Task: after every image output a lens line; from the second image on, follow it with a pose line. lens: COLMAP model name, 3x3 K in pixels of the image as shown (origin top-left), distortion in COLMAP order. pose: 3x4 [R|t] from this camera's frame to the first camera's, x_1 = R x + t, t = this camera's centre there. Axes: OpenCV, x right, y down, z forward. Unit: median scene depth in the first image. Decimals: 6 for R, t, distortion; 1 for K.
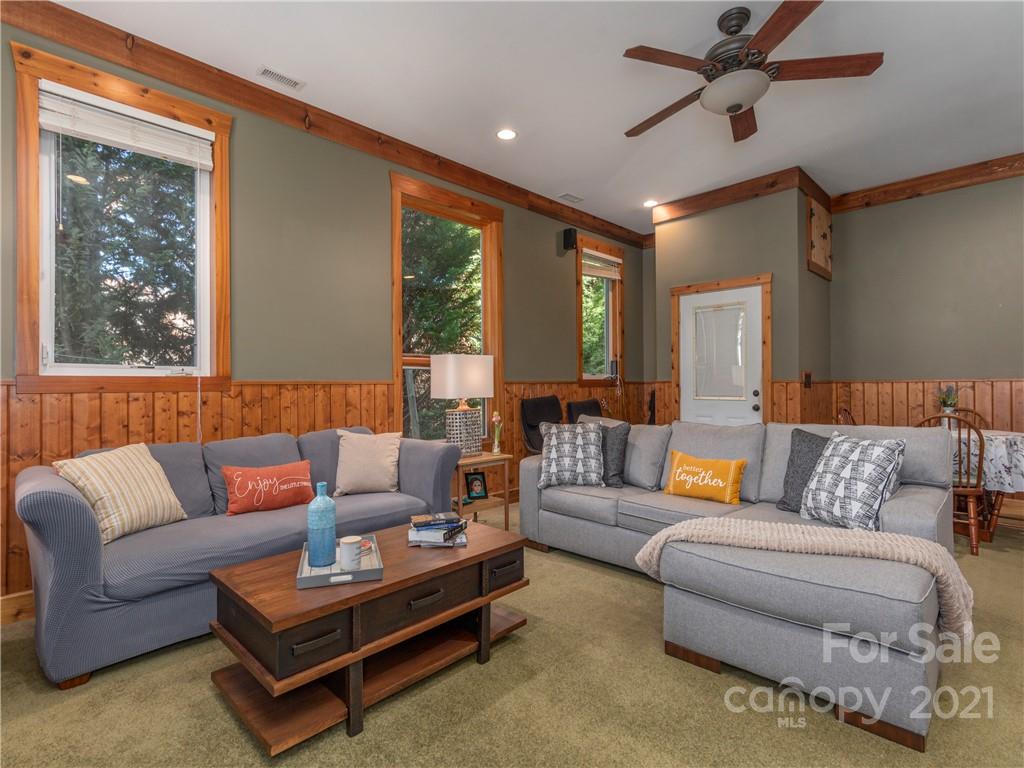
lens RADIAL K [[504.9, 0, 510.2], [0, 504.9, 386.8], [0, 0, 1]] dist [0.008255, -0.000105]
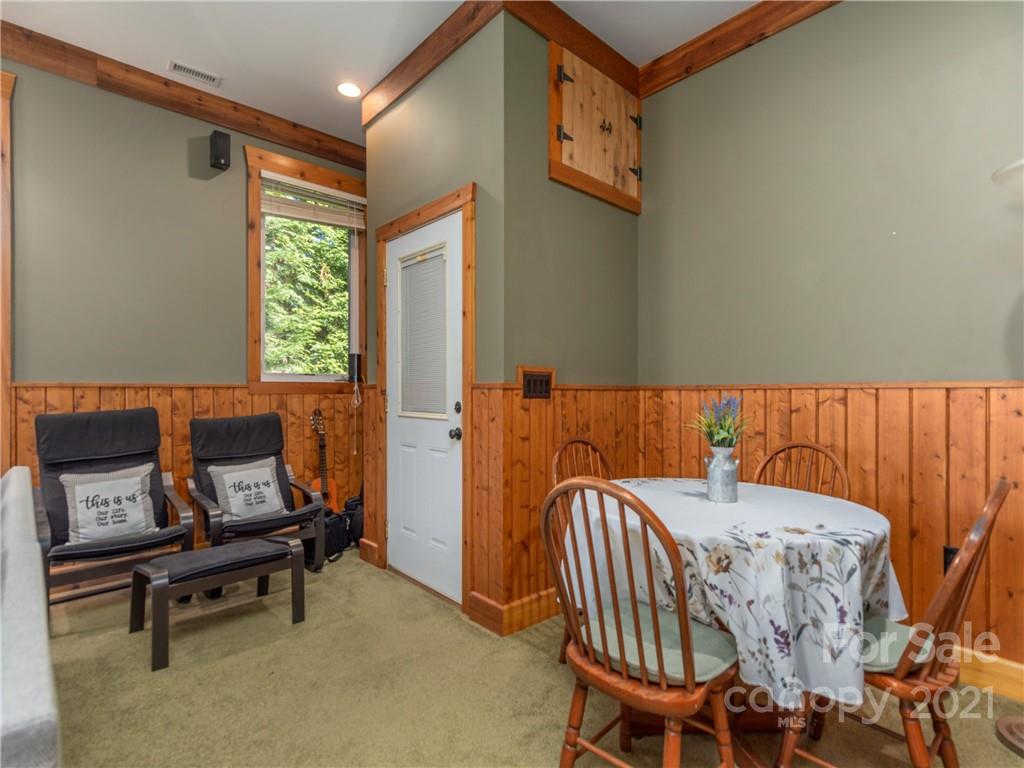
lens RADIAL K [[505.4, 0, 511.9], [0, 505.4, 400.7], [0, 0, 1]] dist [0.000572, -0.000207]
pose [[0.999235, 0.008875, -0.038079, 0.514265], [-0.008285, 0.999844, 0.015611, -0.003019], [0.038212, -0.015283, 0.999153, 0.414246]]
